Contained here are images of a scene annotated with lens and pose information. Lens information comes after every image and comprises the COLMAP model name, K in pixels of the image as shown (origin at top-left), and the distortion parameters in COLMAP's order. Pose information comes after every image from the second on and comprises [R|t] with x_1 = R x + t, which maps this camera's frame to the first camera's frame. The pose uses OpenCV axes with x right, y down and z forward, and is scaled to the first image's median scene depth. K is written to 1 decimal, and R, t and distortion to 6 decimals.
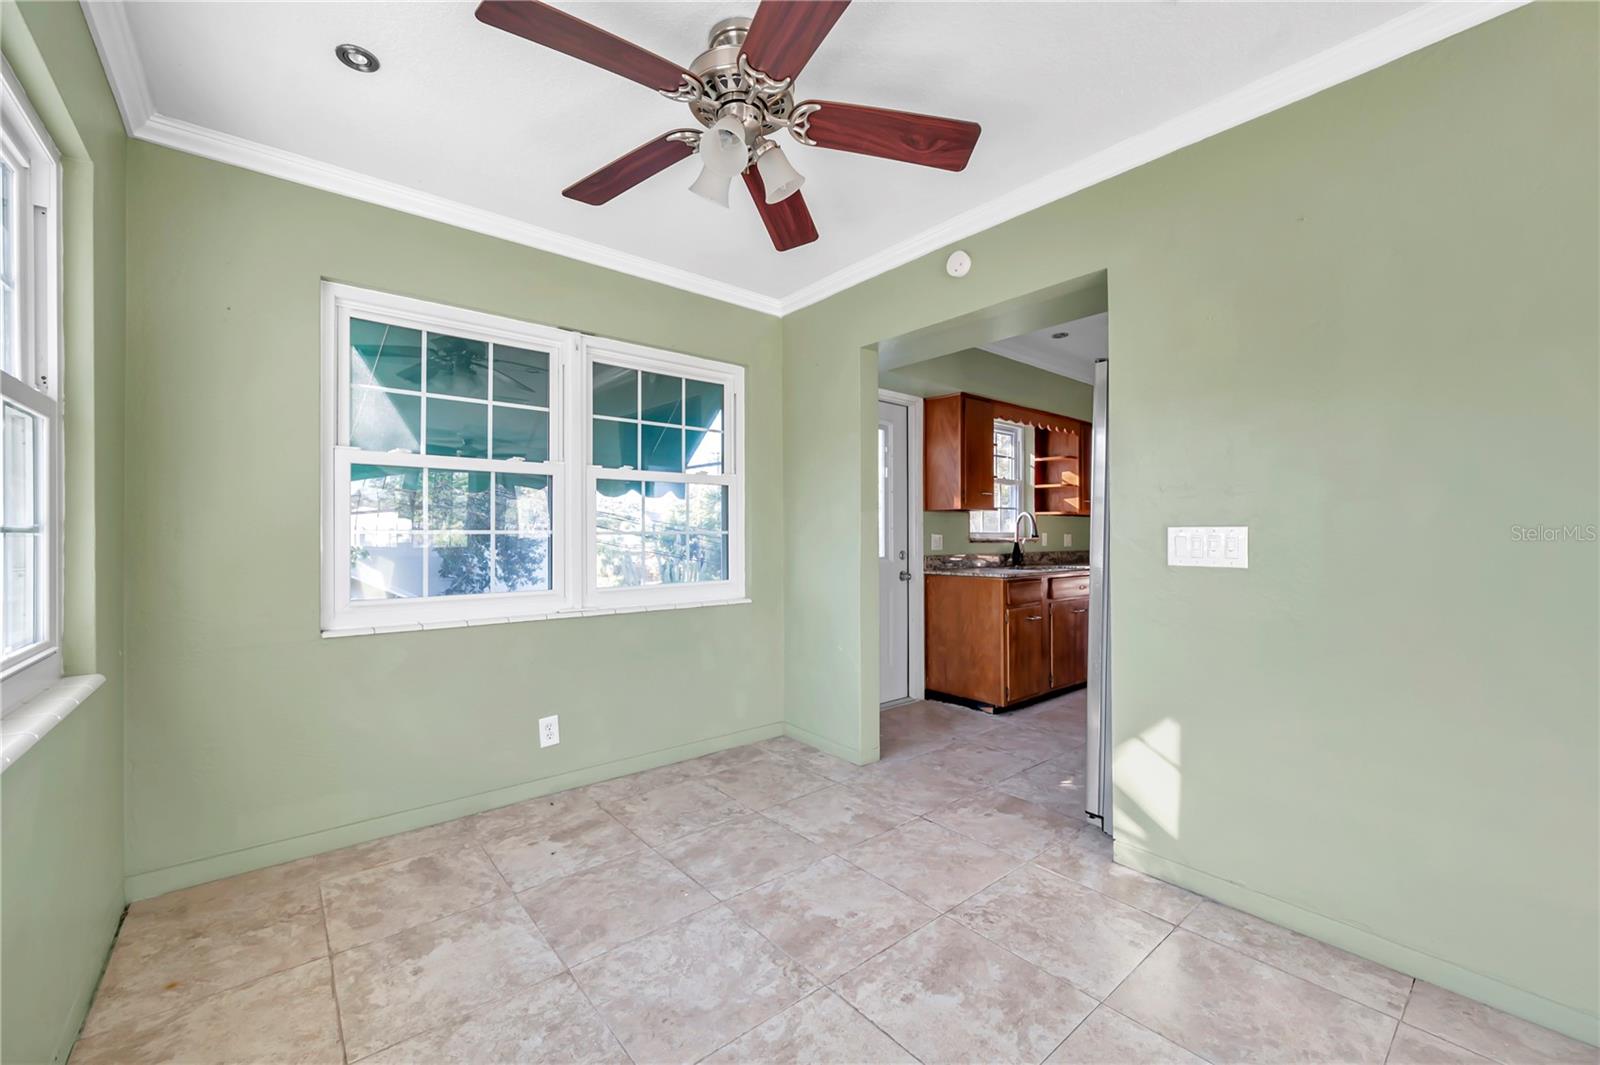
lens RADIAL K [[631.9, 0, 796.9], [0, 631.9, 530.7], [0, 0, 1]] dist [-0.002136, 0.000387]
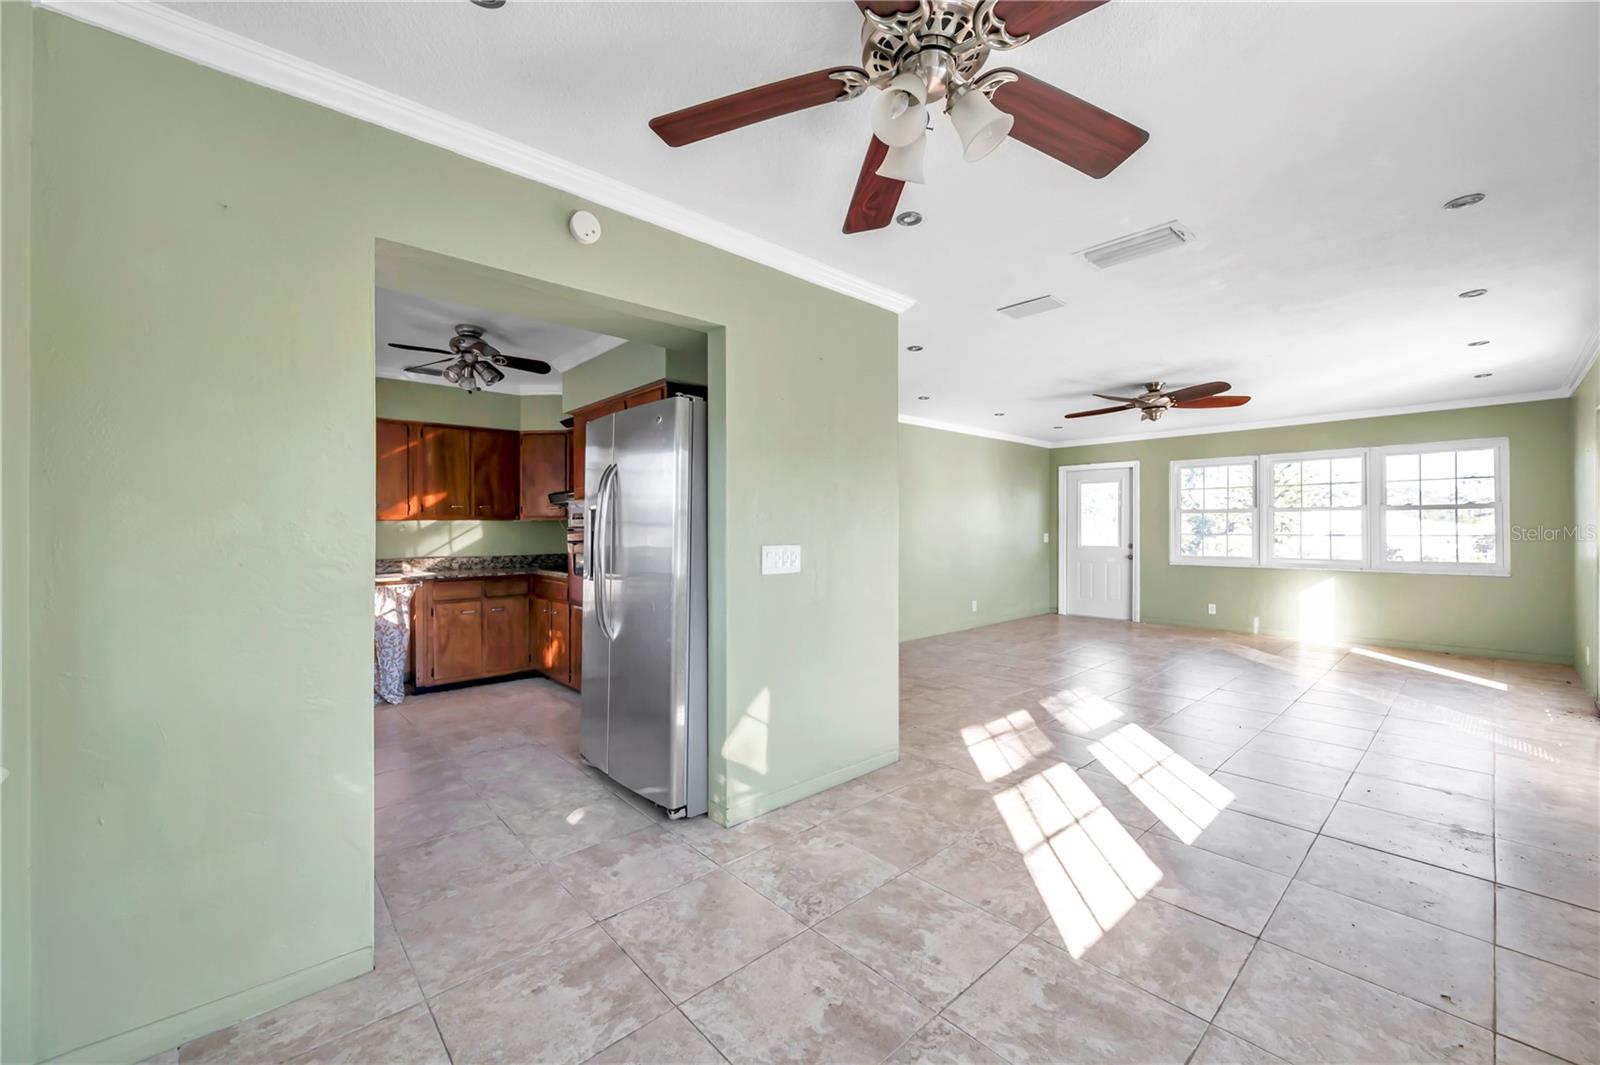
lens RADIAL K [[631.9, 0, 796.9], [0, 631.9, 530.7], [0, 0, 1]] dist [-0.002136, 0.000387]
pose [[-0.036423, -0.002478, 0.999333, -0.552242], [-0.003157, 0.999992, 0.002364, -0.030269], [-0.999331, -0.003069, -0.036431, 0.734734]]
